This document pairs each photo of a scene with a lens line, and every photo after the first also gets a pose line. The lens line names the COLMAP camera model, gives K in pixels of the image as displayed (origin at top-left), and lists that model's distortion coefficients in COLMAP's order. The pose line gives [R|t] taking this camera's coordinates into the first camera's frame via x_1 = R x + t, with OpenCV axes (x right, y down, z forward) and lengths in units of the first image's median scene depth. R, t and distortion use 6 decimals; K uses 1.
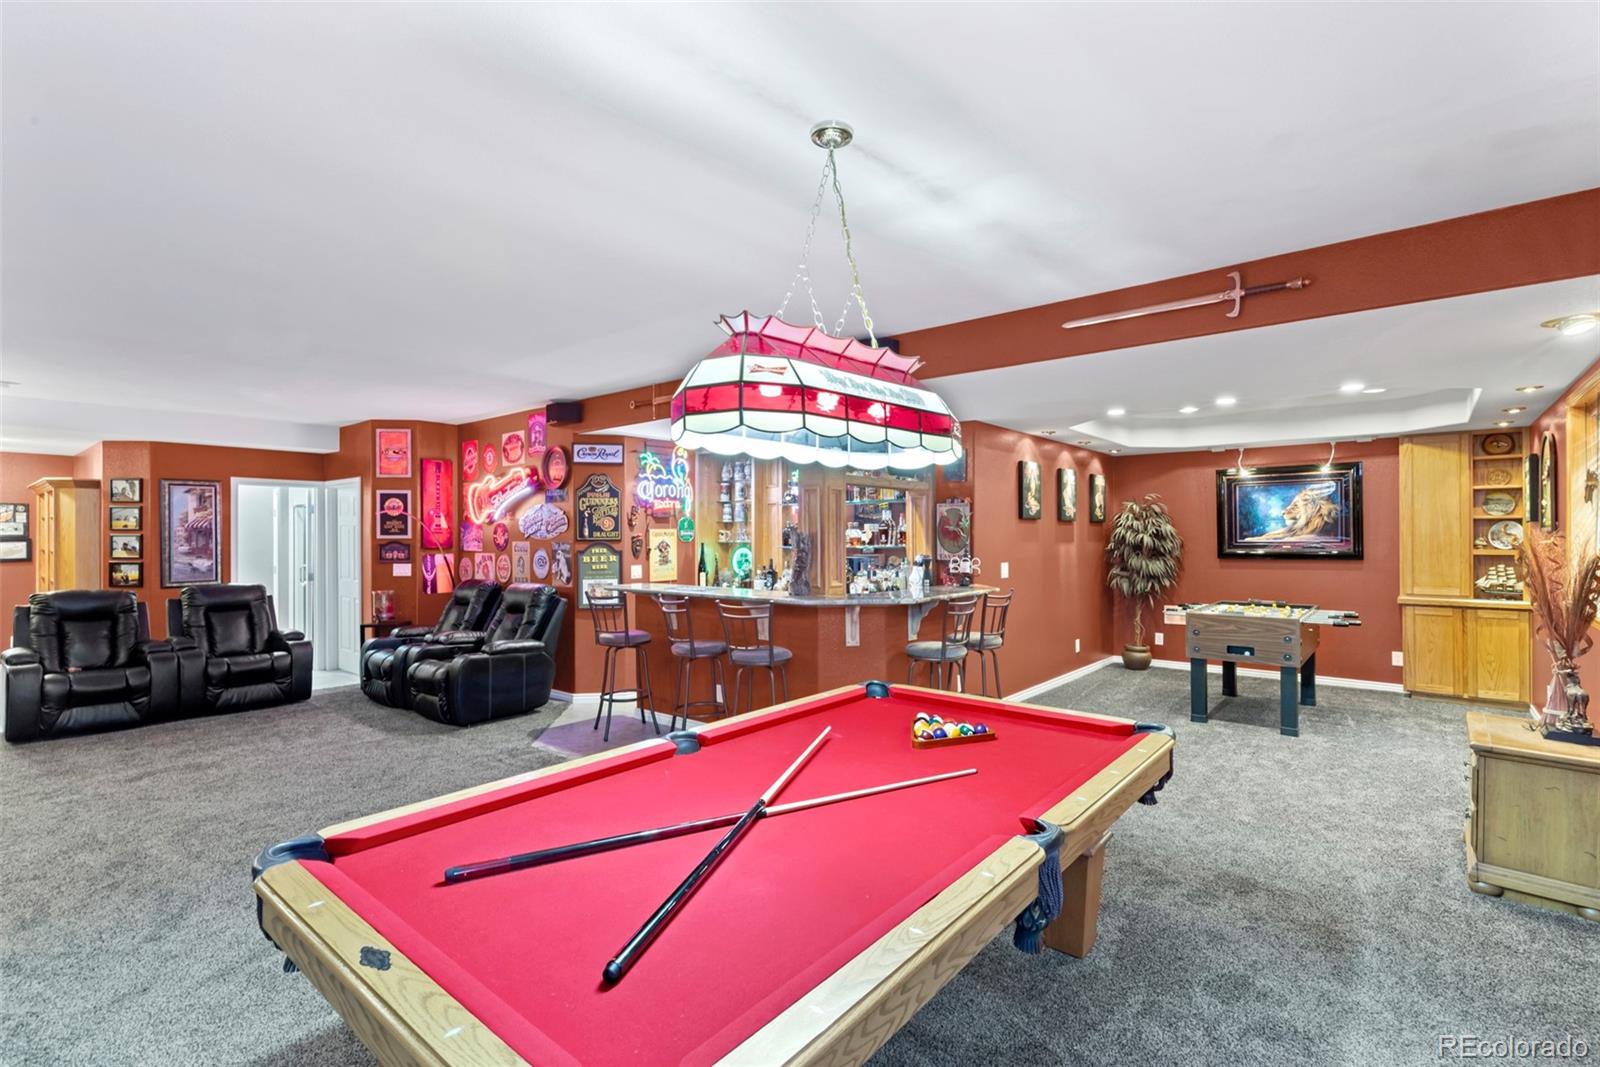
lens RADIAL K [[739.6, 0, 798.9], [0, 739.6, 529.7], [0, 0, 1]] dist [0.004284, -0.000182]
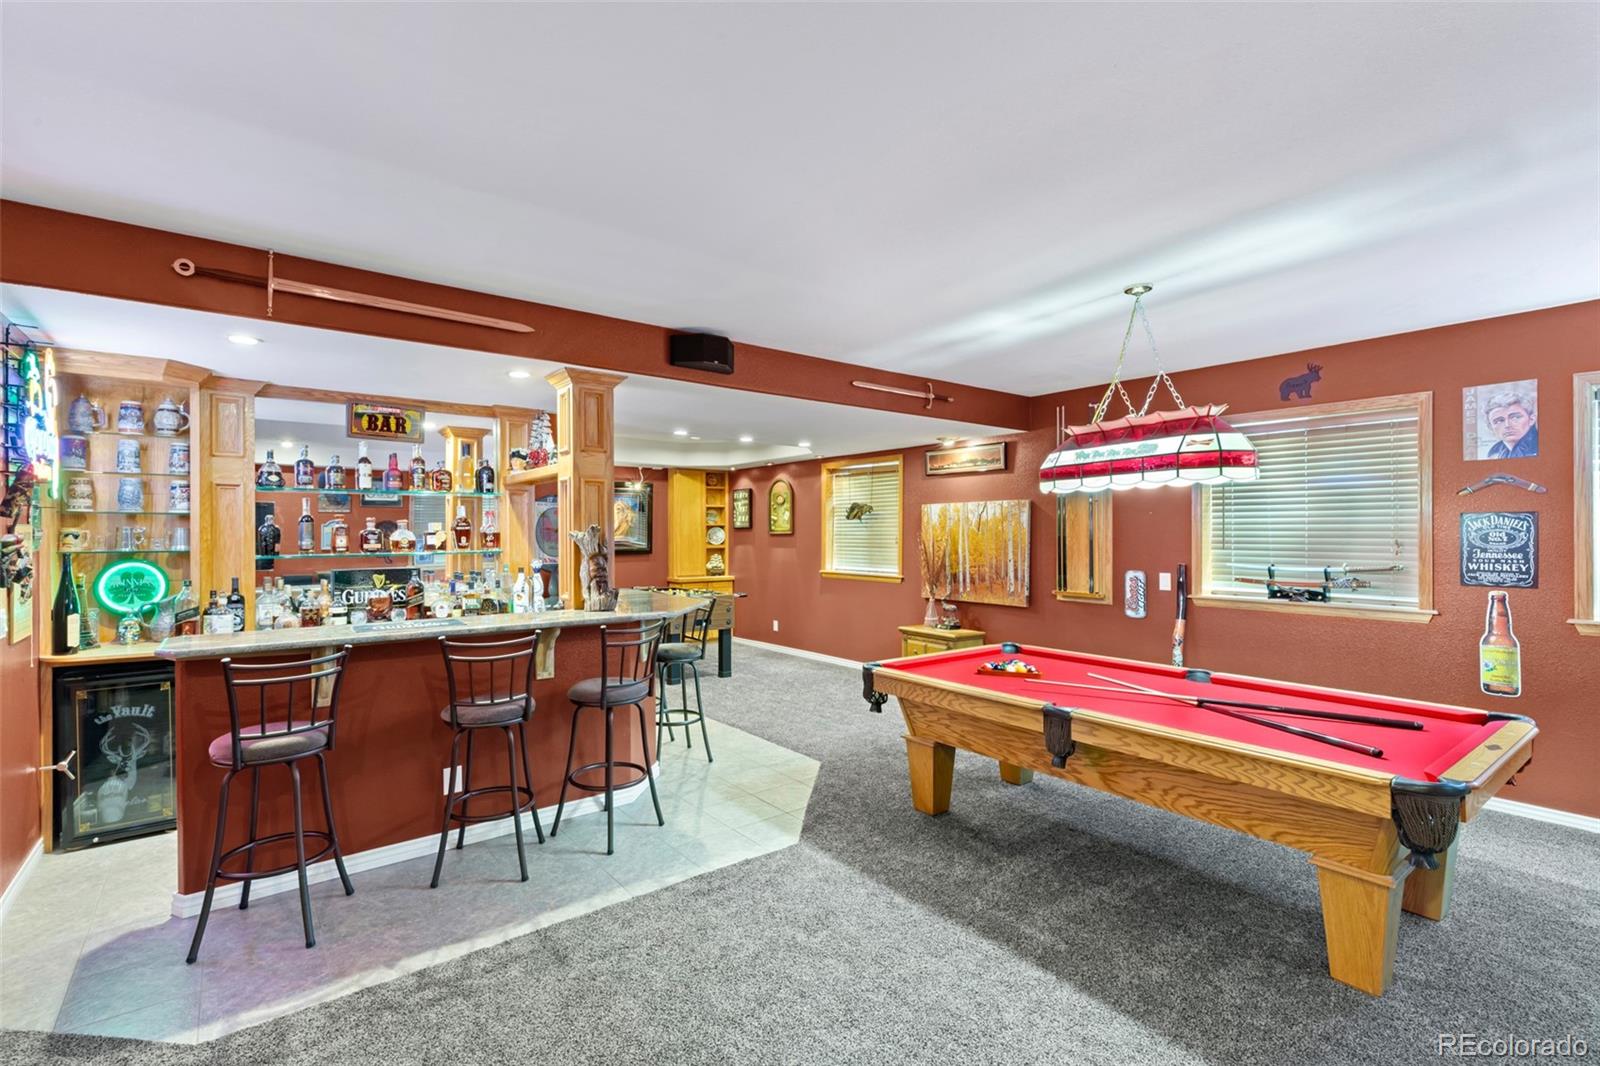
lens RADIAL K [[739.6, 0, 794.0], [0, 739.6, 537.6], [0, 0, 1]] dist [0.004284, -0.000182]
pose [[0.200136, -0.004507, 0.979758, -0.604855], [-0.004806, 0.999973, 0.005582, 0.001406], [-0.979756, -0.005826, 0.200109, 0.505345]]
